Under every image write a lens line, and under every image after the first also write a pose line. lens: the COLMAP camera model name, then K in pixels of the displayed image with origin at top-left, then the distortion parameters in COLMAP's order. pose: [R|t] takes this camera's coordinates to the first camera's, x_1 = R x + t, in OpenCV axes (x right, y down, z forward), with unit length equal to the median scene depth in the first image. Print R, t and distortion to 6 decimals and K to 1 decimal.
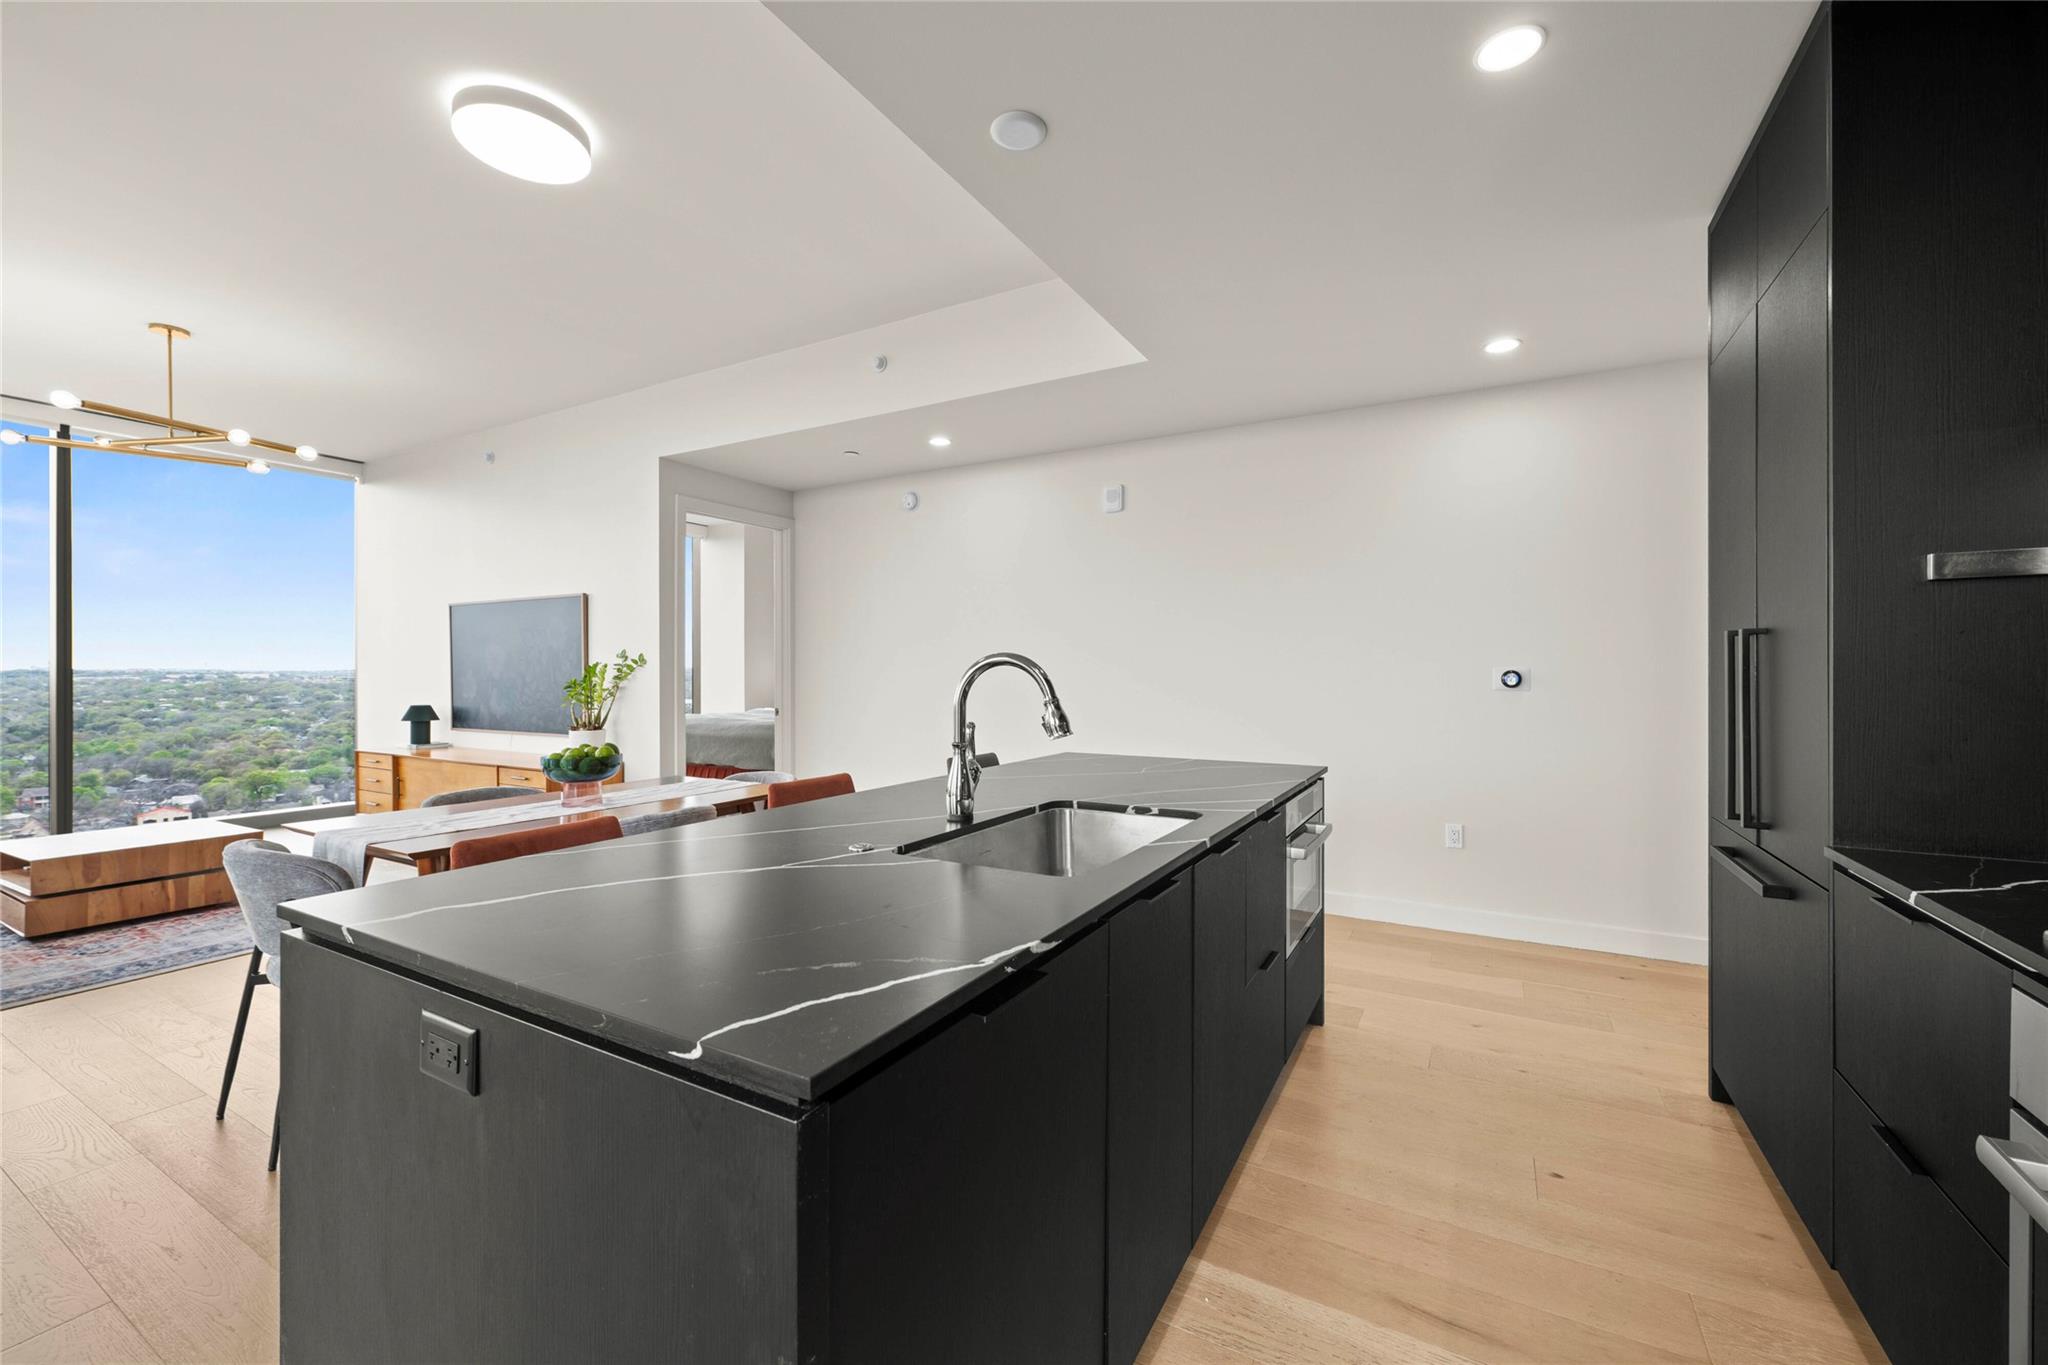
lens RADIAL K [[816.1, 0, 1028.8], [0, 816.1, 693.9], [0, 0, 1]] dist [0.000151, -0.000082]
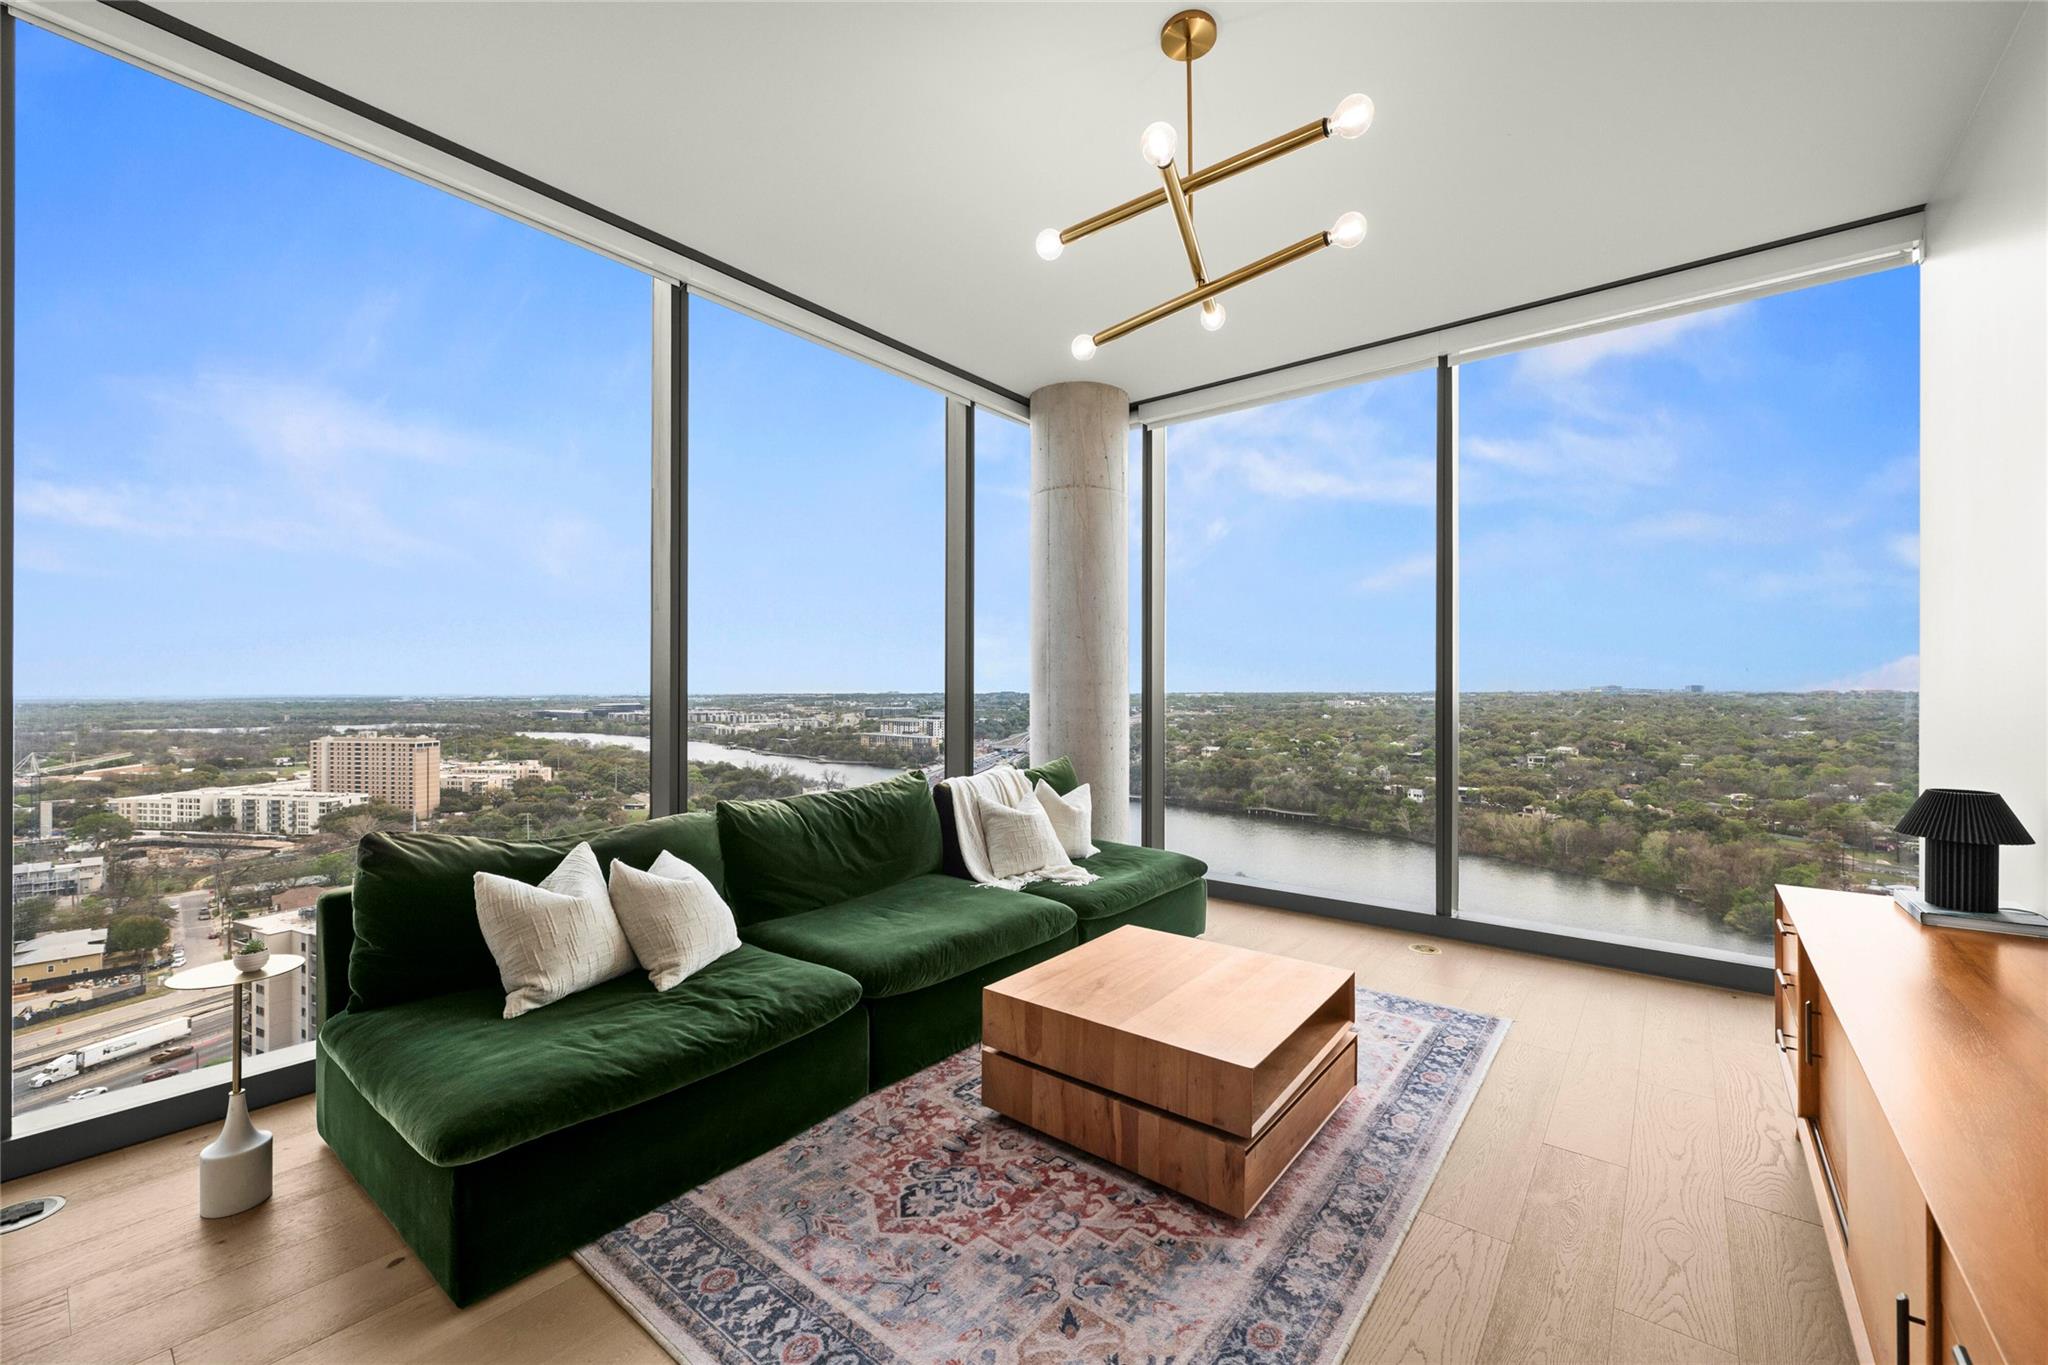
lens RADIAL K [[816.1, 0, 1028.8], [0, 816.1, 693.9], [0, 0, 1]] dist [0.000151, -0.000082]
pose [[-0.161867, 0.008234, -0.986778, -0.539158], [-0.023911, 0.999639, 0.012263, -0.032729], [0.986523, 0.025580, -0.161612, 1.022040]]
